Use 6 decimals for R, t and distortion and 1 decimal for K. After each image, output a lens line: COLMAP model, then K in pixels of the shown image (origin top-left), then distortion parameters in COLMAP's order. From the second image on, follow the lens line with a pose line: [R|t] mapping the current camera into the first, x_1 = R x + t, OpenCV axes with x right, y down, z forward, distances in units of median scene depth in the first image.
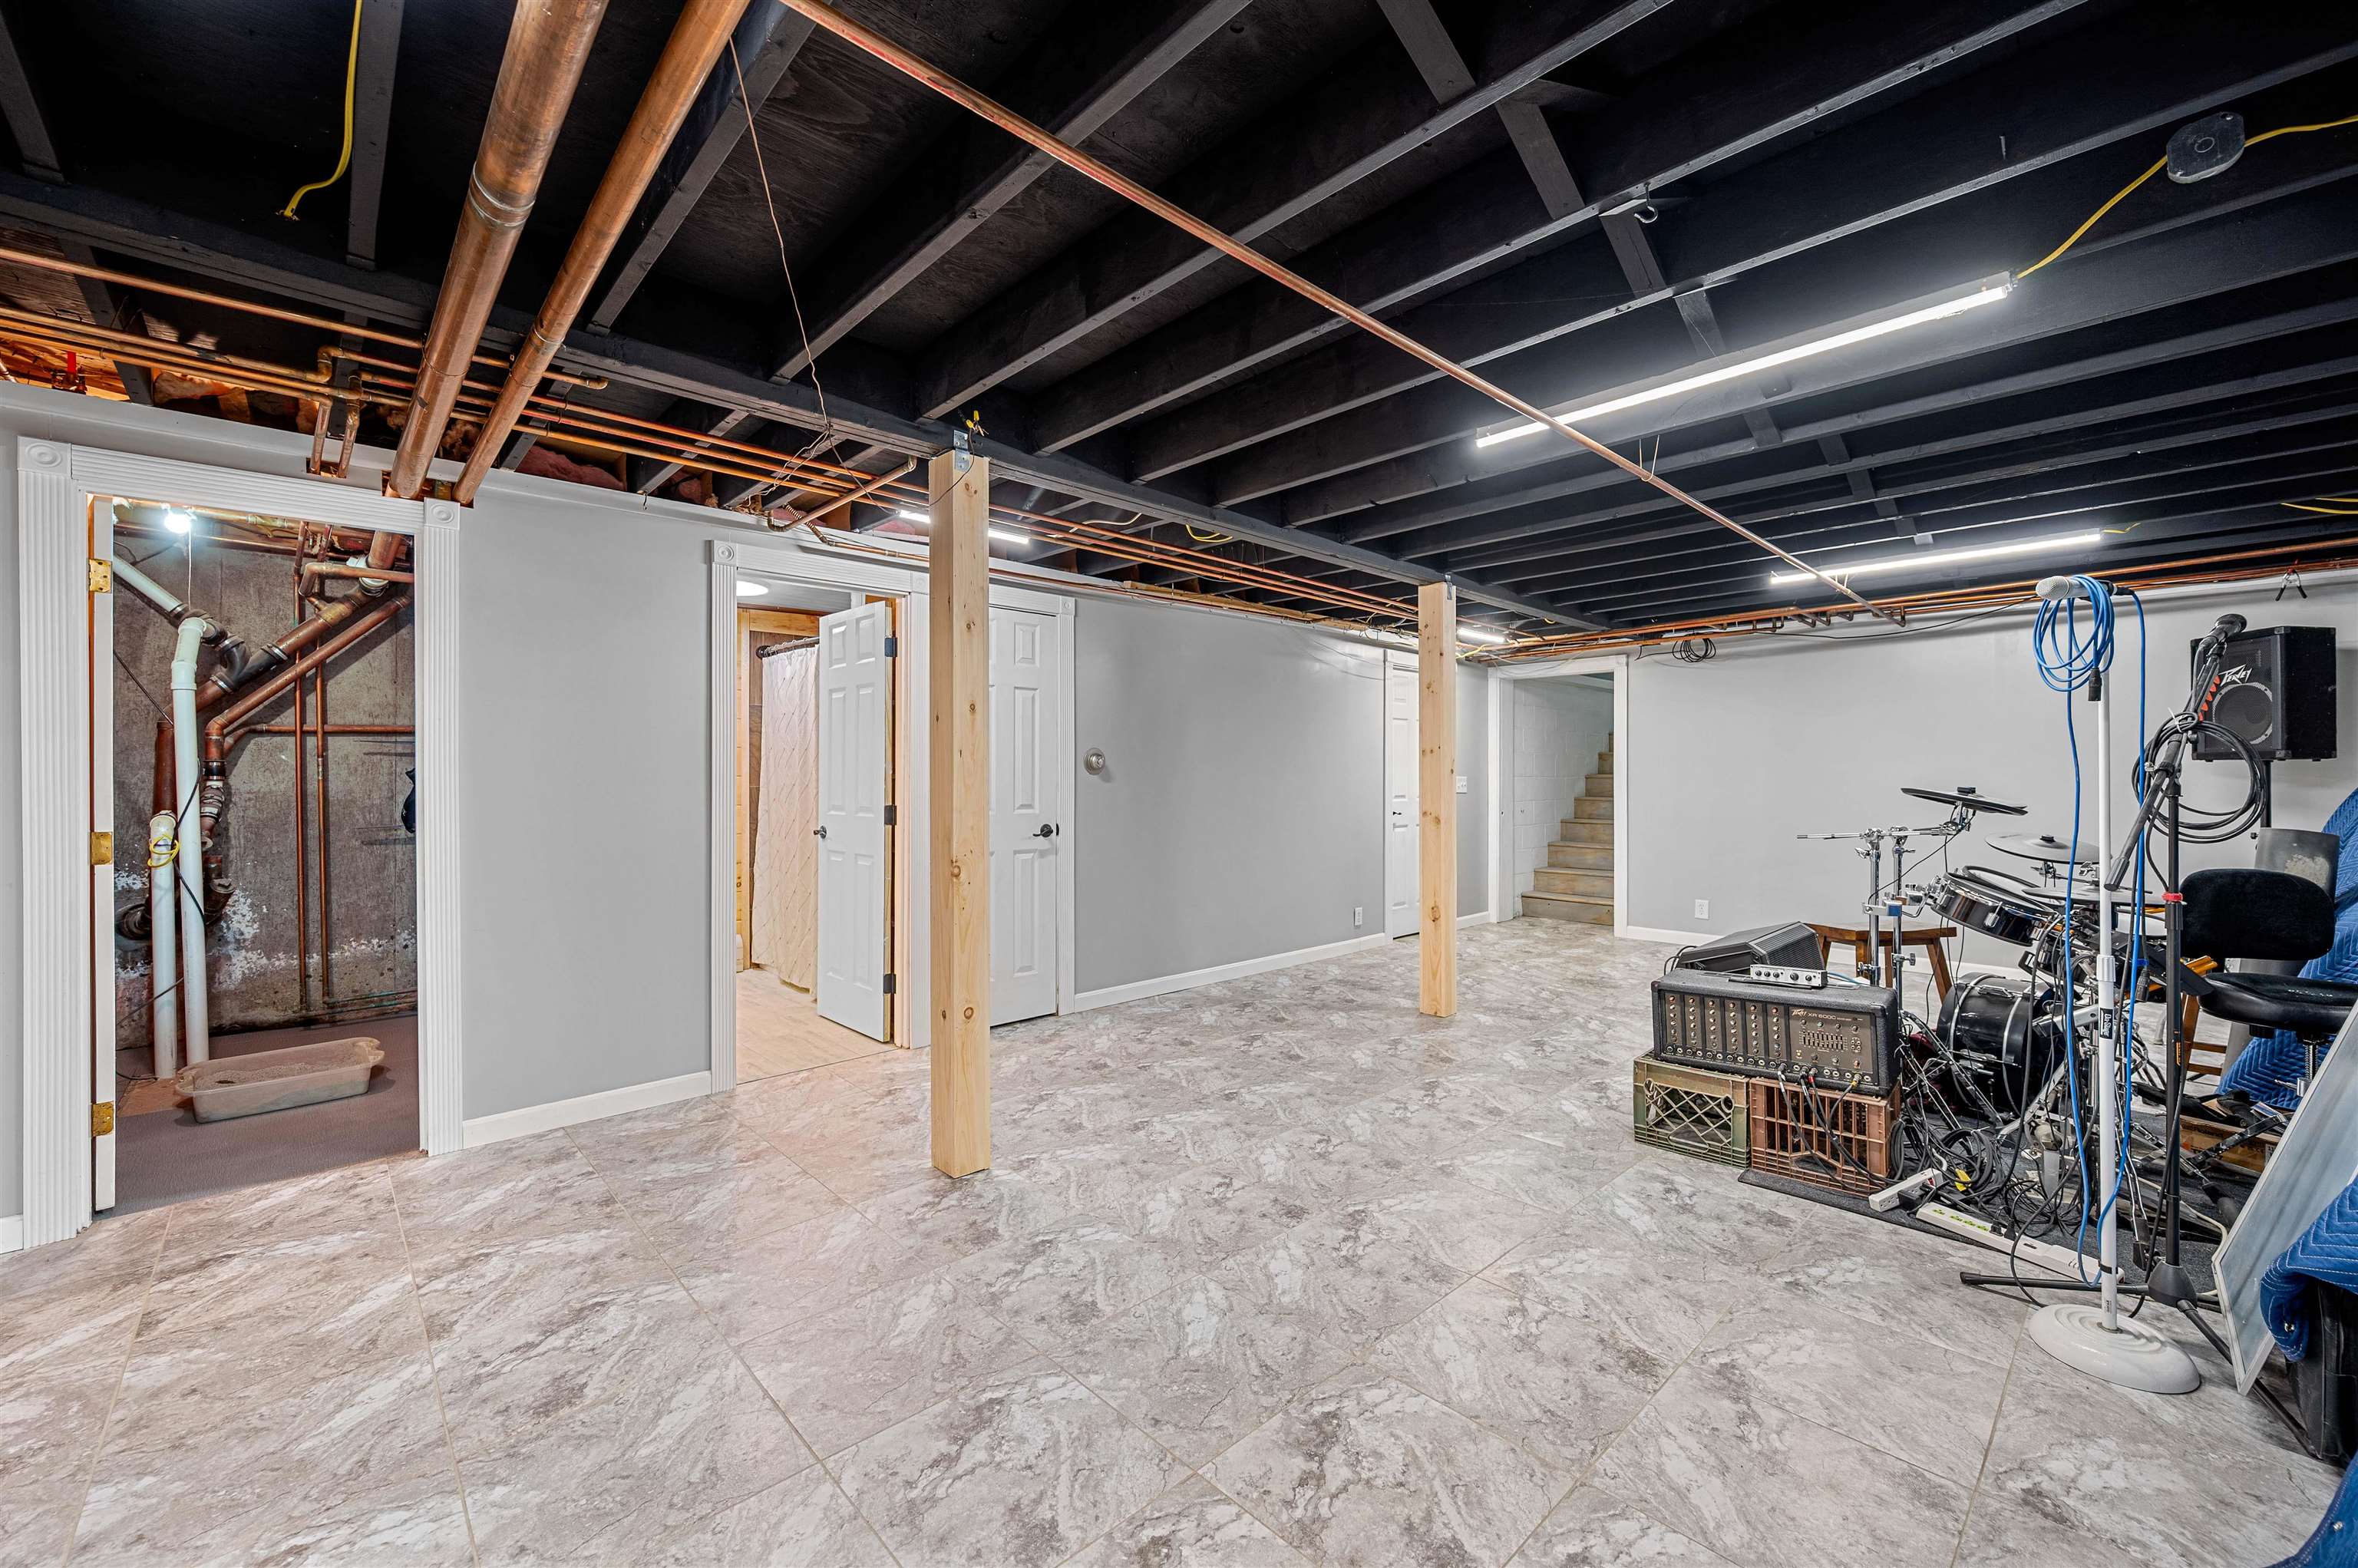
lens RADIAL K [[924.2, 0, 1169.8], [0, 924.2, 775.8], [0, 0, 1]] dist [0.000855, -0.000174]
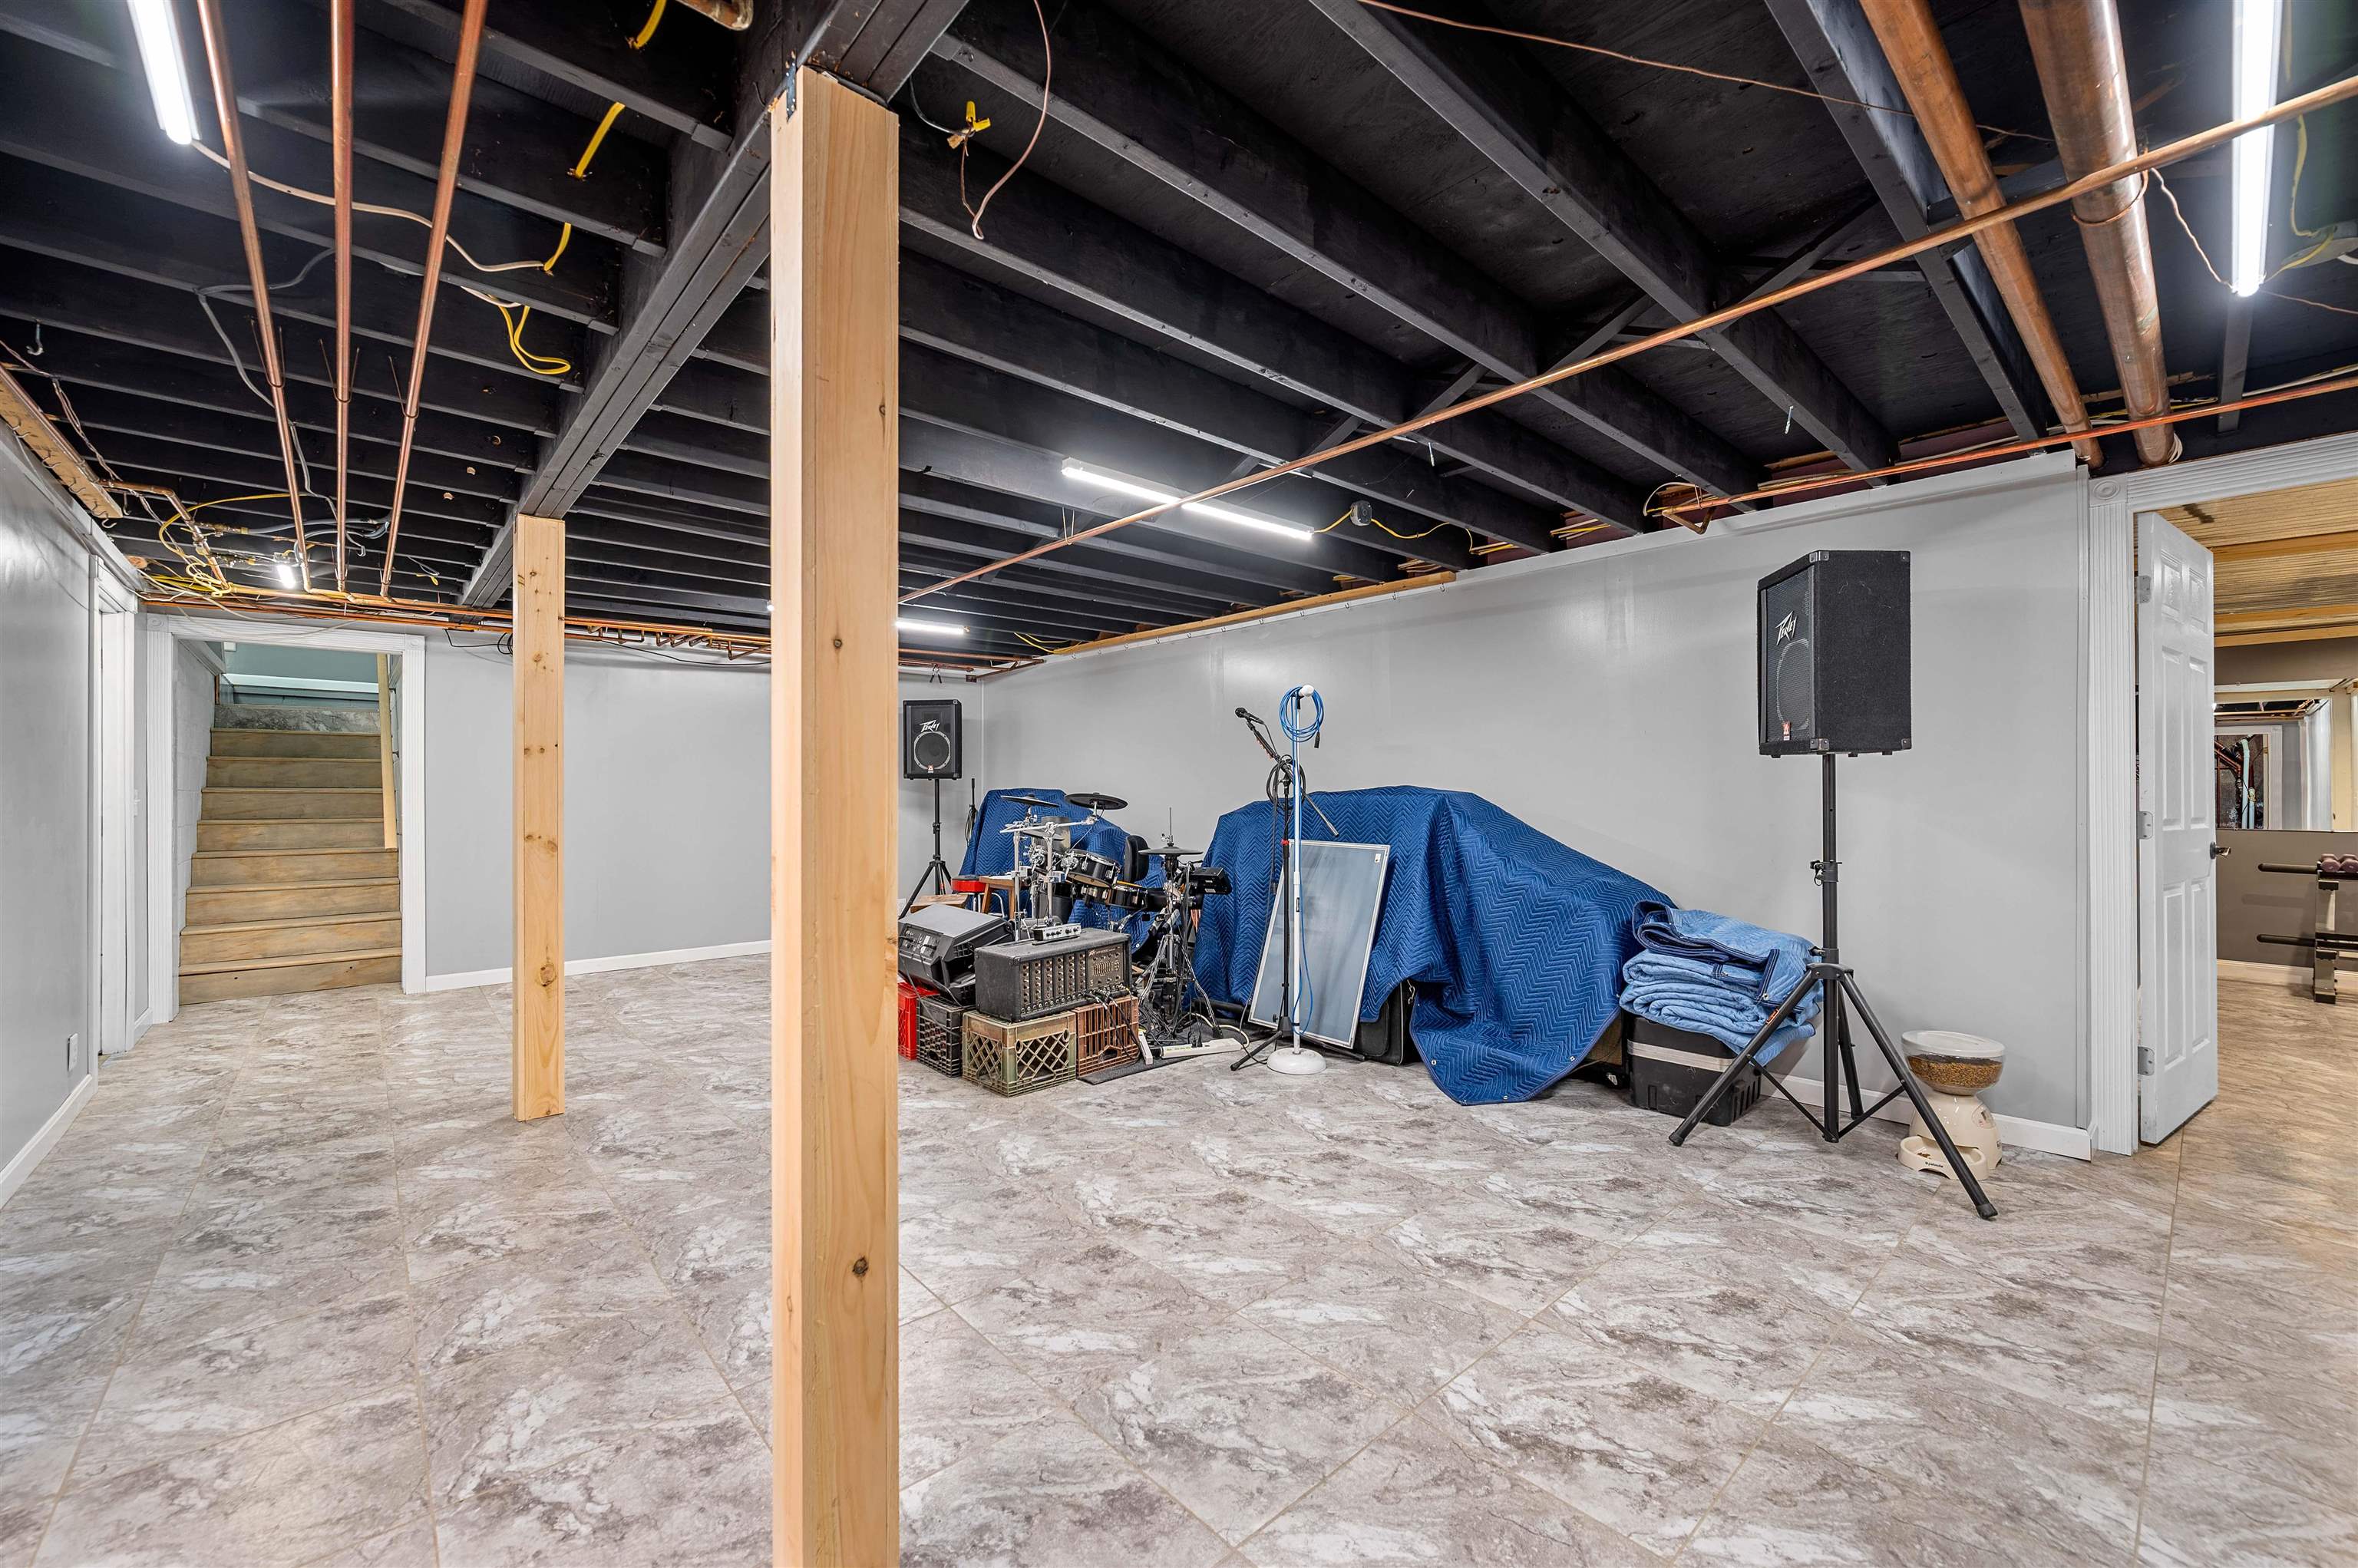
lens RADIAL K [[924.2, 0, 1185.6], [0, 924.2, 793.5], [0, 0, 1]] dist [0.000855, -0.000174]
pose [[0.024732, 0.000763, 0.999694, -0.773042], [0.000920, 0.999999, -0.000786, 0.015522], [-0.999694, 0.000939, 0.024731, 0.883929]]
